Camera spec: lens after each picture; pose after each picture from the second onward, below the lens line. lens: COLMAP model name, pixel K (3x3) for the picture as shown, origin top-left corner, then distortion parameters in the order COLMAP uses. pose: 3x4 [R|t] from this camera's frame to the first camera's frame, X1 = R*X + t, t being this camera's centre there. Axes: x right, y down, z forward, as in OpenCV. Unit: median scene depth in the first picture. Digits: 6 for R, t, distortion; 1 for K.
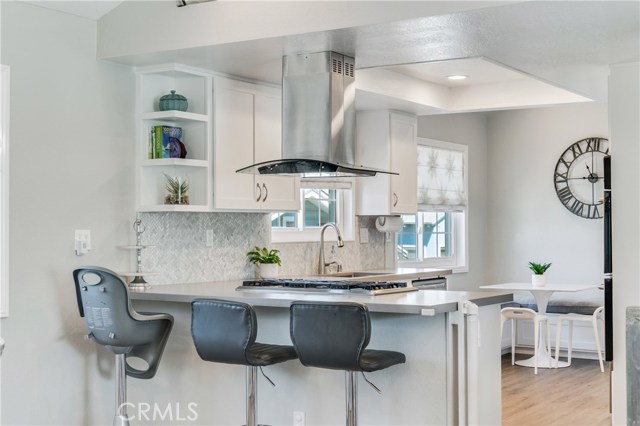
lens RADIAL K [[957.7, 0, 326.1], [0, 957.7, 214.4], [0, 0, 1]] dist [-0.091428, 0.000000]
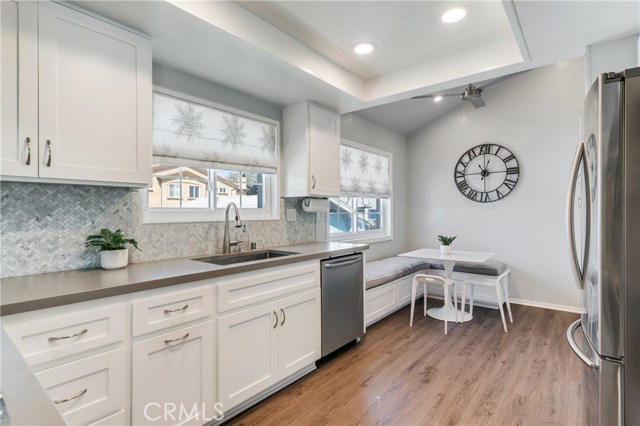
lens RADIAL K [[309.1, 0, 321.3], [0, 309.1, 208.8], [0, 0, 1]] dist [-0.002844, -0.000210]
pose [[0.991609, -0.003421, -0.129230, 0.124772], [0.003815, 0.999989, 0.002799, 0.013718], [0.129219, -0.003268, 0.991611, 0.636471]]
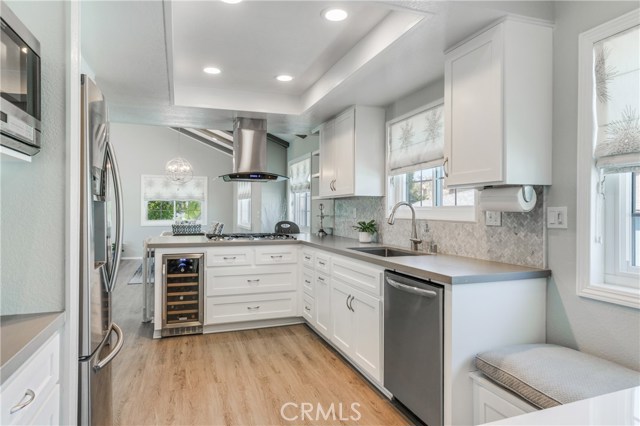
lens RADIAL K [[389.8, 0, 321.9], [0, 389.8, 209.1], [0, 0, 1]] dist [0.044731, -0.001036]
pose [[-0.610363, 0.001866, -0.792120, 0.366830], [0.013764, 0.999871, -0.008250, 0.017796], [0.792003, -0.015938, -0.610310, 1.087911]]
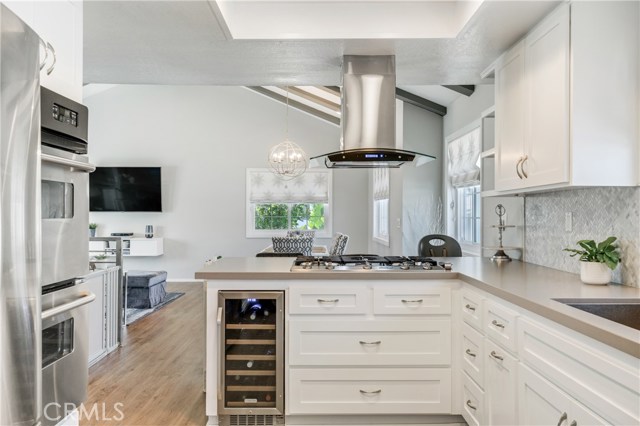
lens RADIAL K [[525.7, 0, 324.1], [0, 525.7, 209.3], [0, 0, 1]] dist [-0.000078, 0.012419]
pose [[-0.836336, -0.002264, -0.548212, 0.256121], [0.012060, 0.999674, -0.022526, 0.016926], [0.548084, -0.025451, -0.836036, 1.008516]]
